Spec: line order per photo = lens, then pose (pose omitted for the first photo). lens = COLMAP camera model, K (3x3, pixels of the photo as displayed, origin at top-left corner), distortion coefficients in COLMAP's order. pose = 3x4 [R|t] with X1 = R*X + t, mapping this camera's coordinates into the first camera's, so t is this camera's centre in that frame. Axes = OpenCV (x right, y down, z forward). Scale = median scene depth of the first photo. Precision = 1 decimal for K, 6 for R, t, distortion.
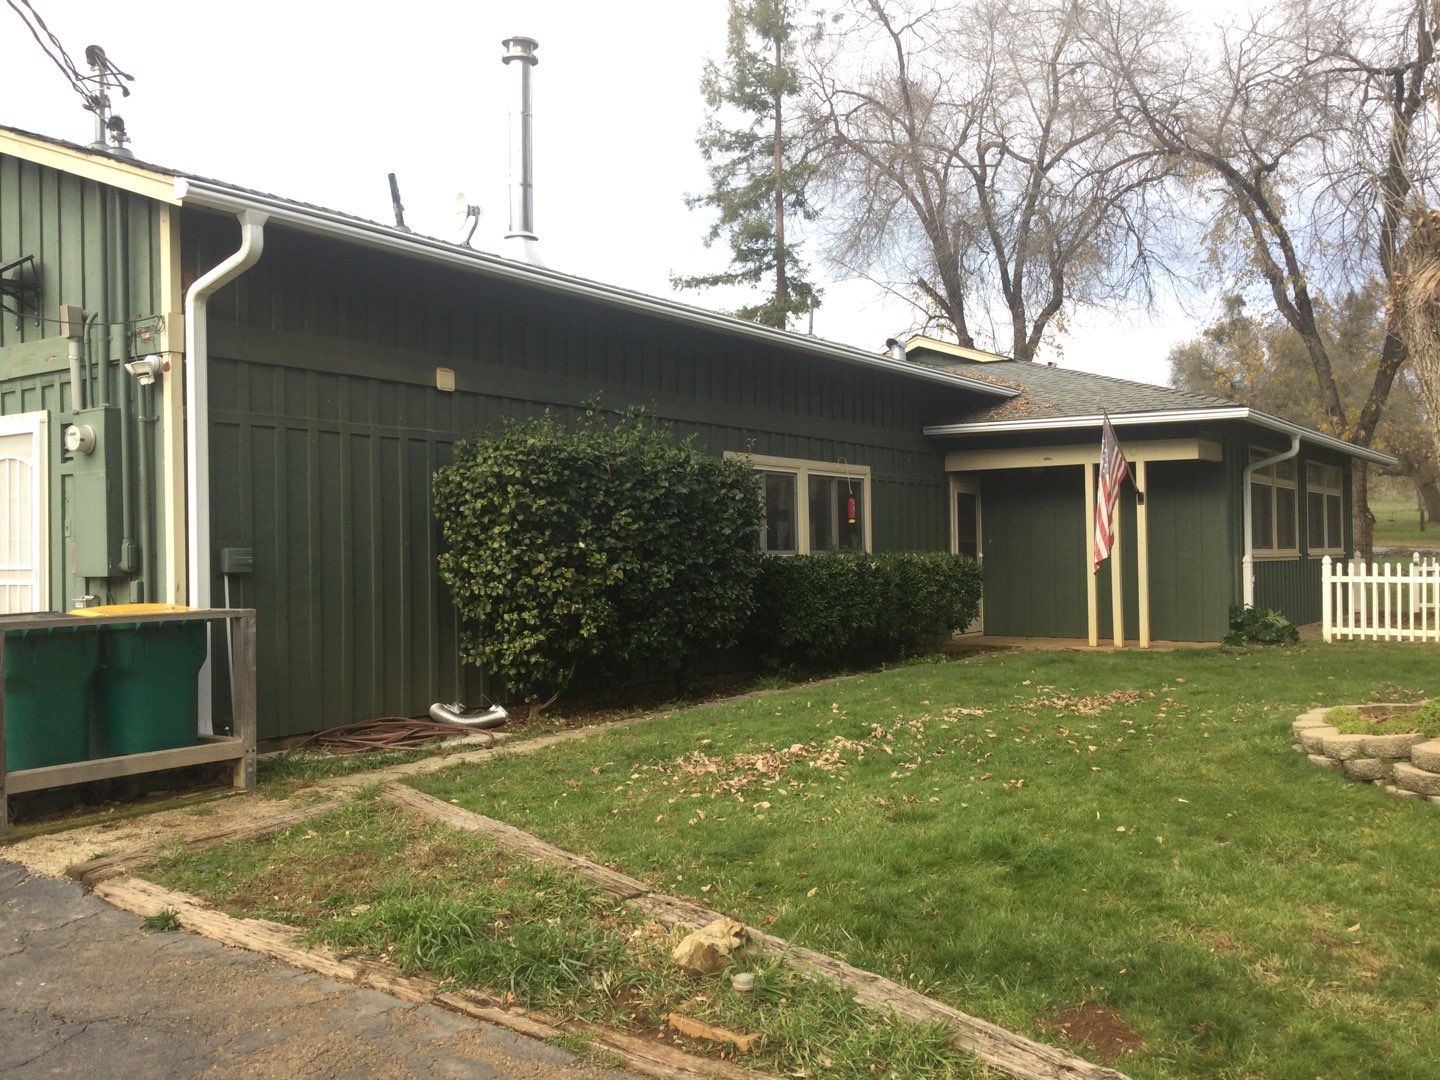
lens RADIAL K [[1289.3, 0, 720.0], [0, 1289.3, 540.0], [0, 0, 1]] dist [0.155141, -0.332610]
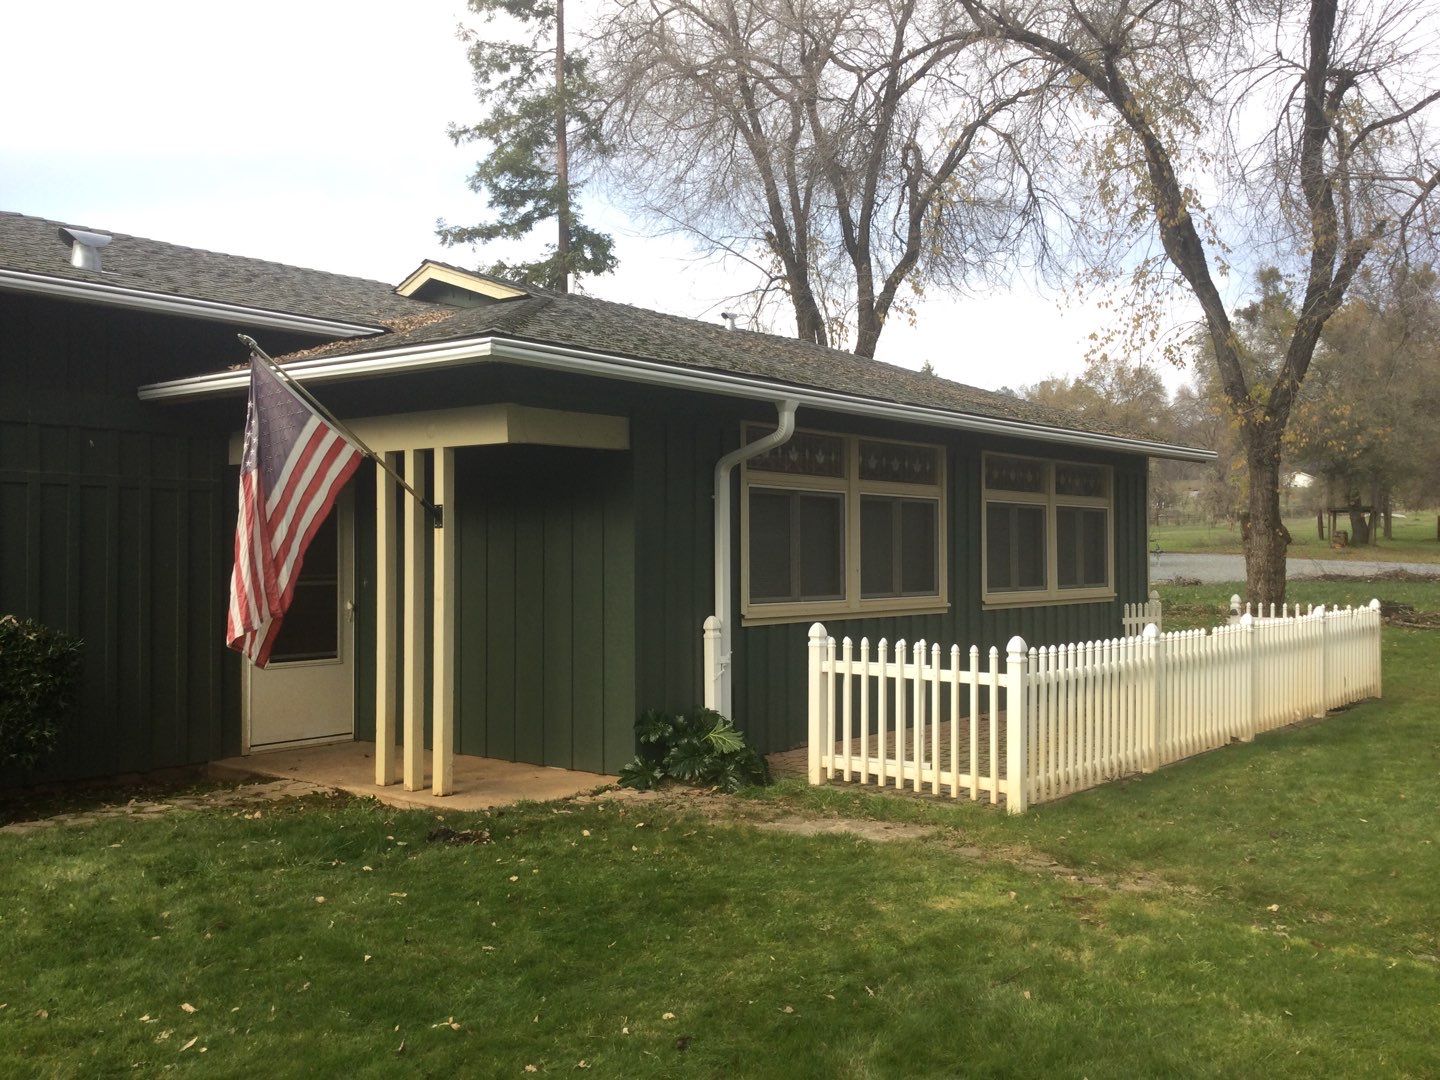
lens RADIAL K [[1289.3, 0, 720.0], [0, 1289.3, 540.0], [0, 0, 1]] dist [0.155141, -0.332610]
pose [[0.995969, 0.007395, -0.089391, 0.215841], [-0.007472, 0.999972, -0.000529, -0.010105], [0.089385, 0.001195, 0.995996, 0.210925]]
